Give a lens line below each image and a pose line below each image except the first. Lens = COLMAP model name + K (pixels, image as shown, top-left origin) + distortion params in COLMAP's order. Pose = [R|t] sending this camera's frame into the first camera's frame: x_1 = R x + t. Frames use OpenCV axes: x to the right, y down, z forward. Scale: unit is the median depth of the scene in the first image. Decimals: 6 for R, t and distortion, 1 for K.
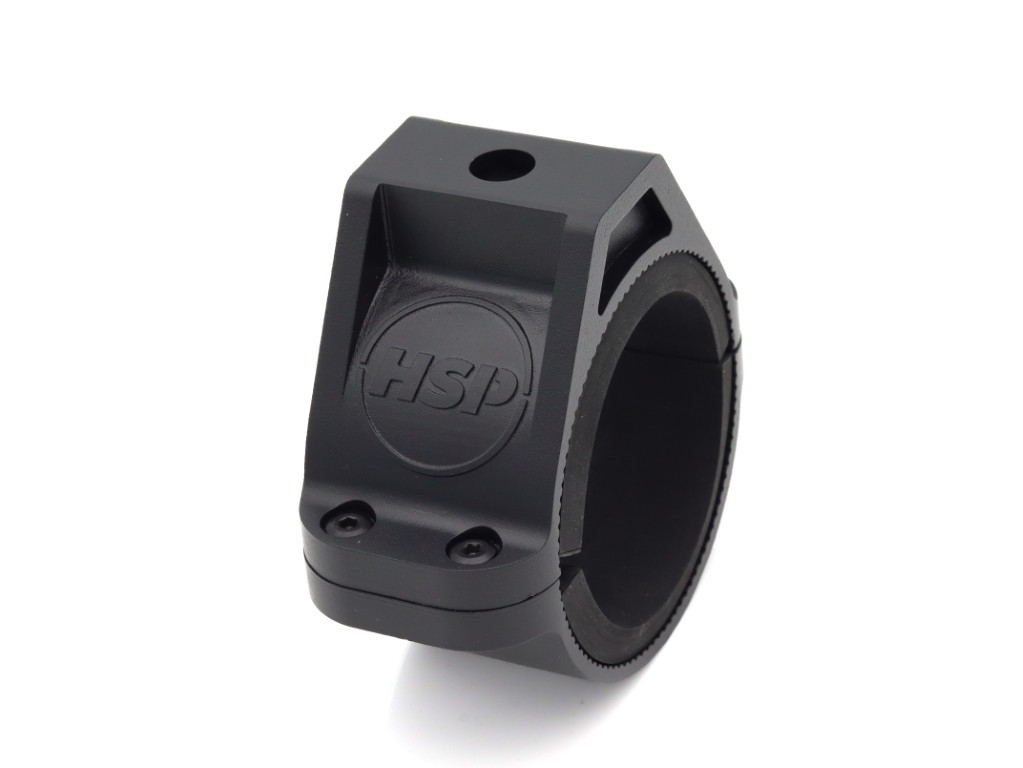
lens RADIAL K [[3439.6, 0, 511.5], [0, 3439.6, 384.0], [0, 0, 1]] dist [-0.079343, 0.101075]
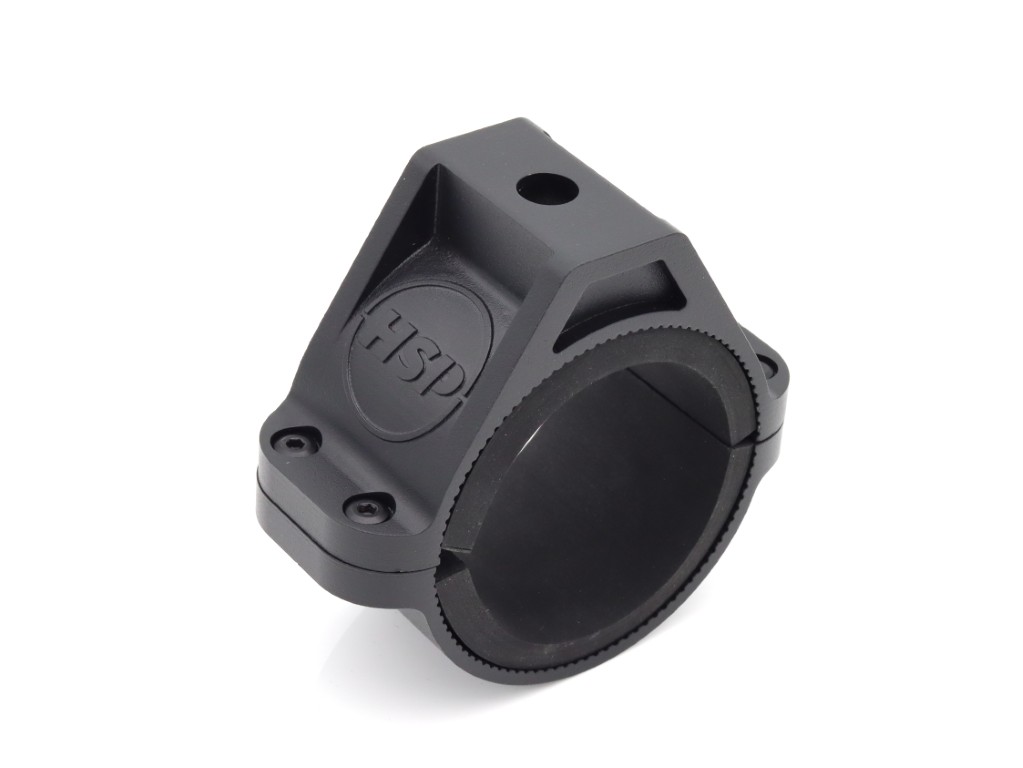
lens RADIAL K [[3439.6, 0, 511.5], [0, 3439.6, 384.0], [0, 0, 1]] dist [-0.079343, 0.101075]
pose [[0.872437, 0.381672, -0.305254, 0.334409], [-0.369783, 0.923901, 0.098327, -0.108353], [0.319553, 0.027093, 0.947181, -0.007091]]
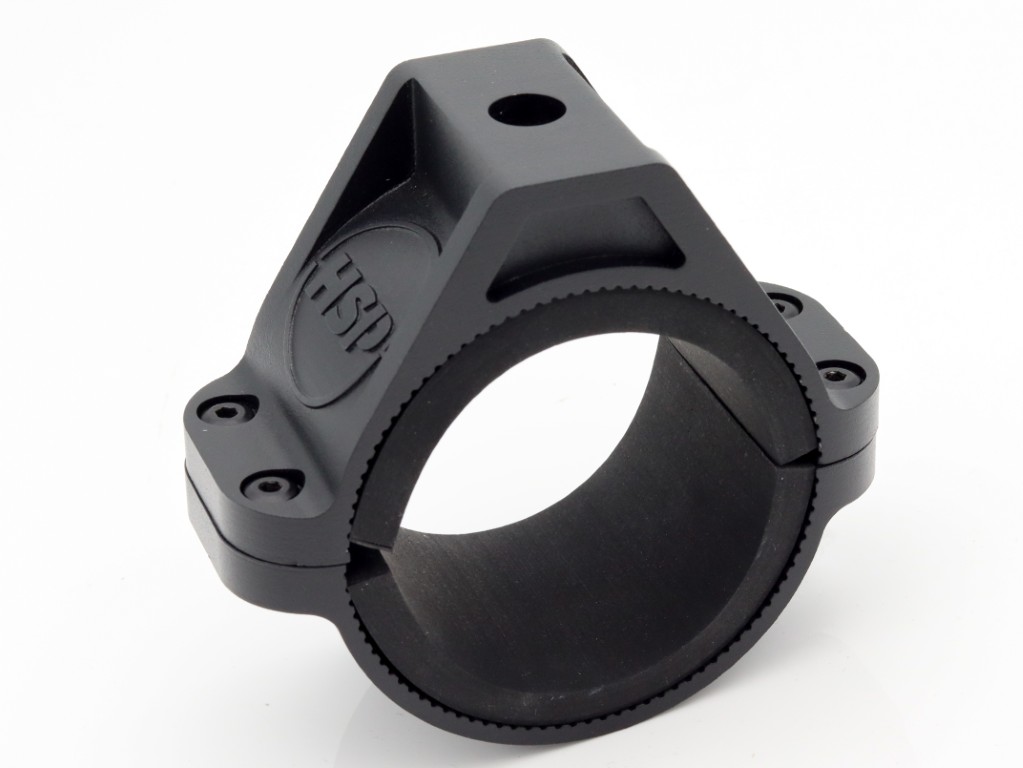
lens RADIAL K [[3439.6, 0, 511.5], [0, 3439.6, 384.0], [0, 0, 1]] dist [-0.079343, 0.101075]
pose [[0.714422, 0.401180, -0.573285, 0.510801], [-0.408815, 0.904246, 0.123322, -0.105752], [0.567865, 0.146263, 0.810022, 0.316516]]
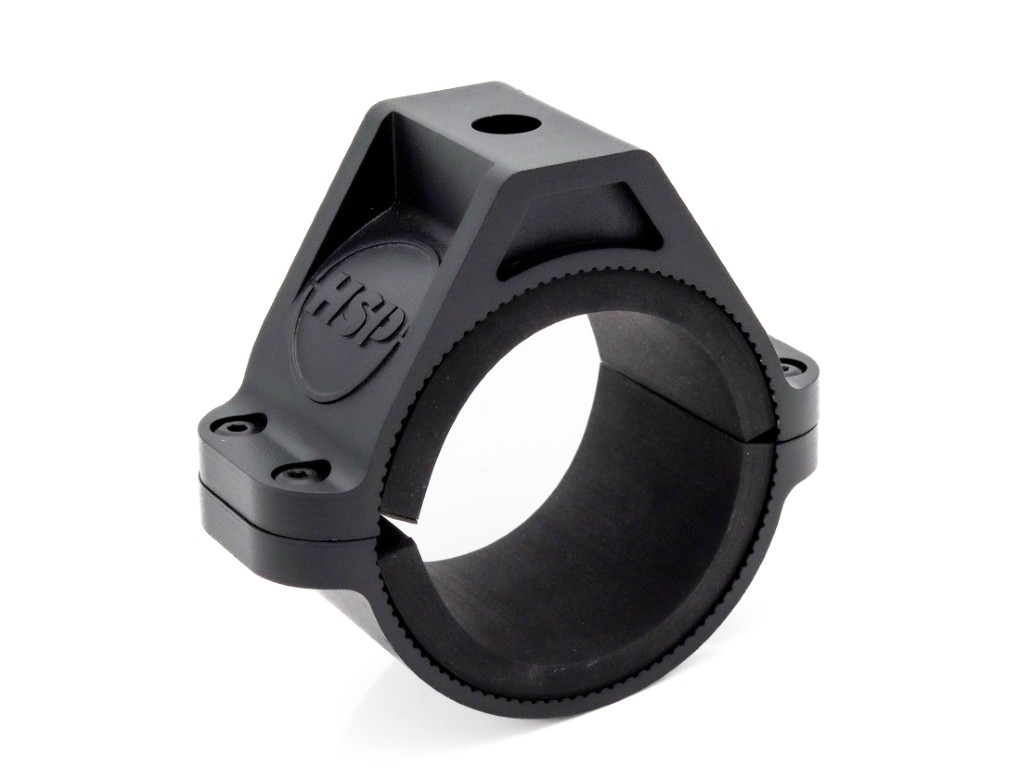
lens RADIAL K [[3439.6, 0, 511.5], [0, 3439.6, 384.0], [0, 0, 1]] dist [-0.079343, 0.101075]
pose [[0.813300, 0.267968, -0.516465, 0.507921], [-0.350810, 0.933986, -0.067837, 0.067064], [0.464193, 0.236353, 0.853617, 0.206981]]
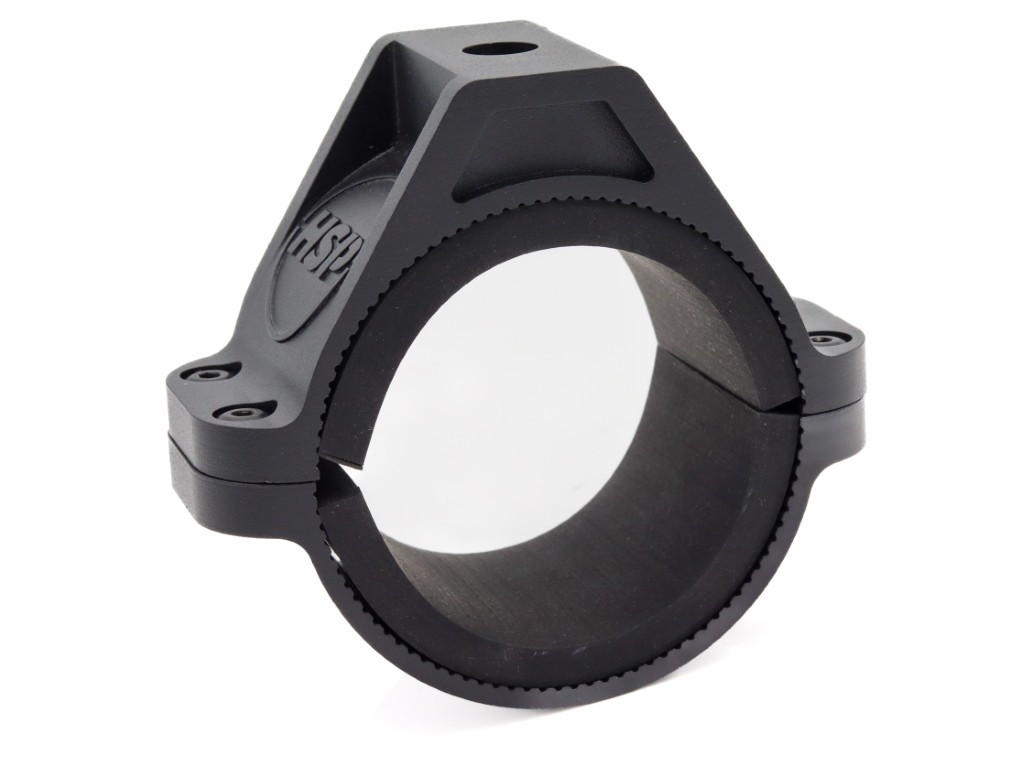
lens RADIAL K [[3443.0, 0, 512.0], [0, 3443.0, 384.0], [0, 0, 1]] dist [-0.079343, 0.101075]
pose [[0.678380, 0.241738, -0.693803, 0.622872], [-0.400392, 0.913413, -0.073236, 0.076089], [0.616025, 0.327475, 0.716431, 0.406417]]
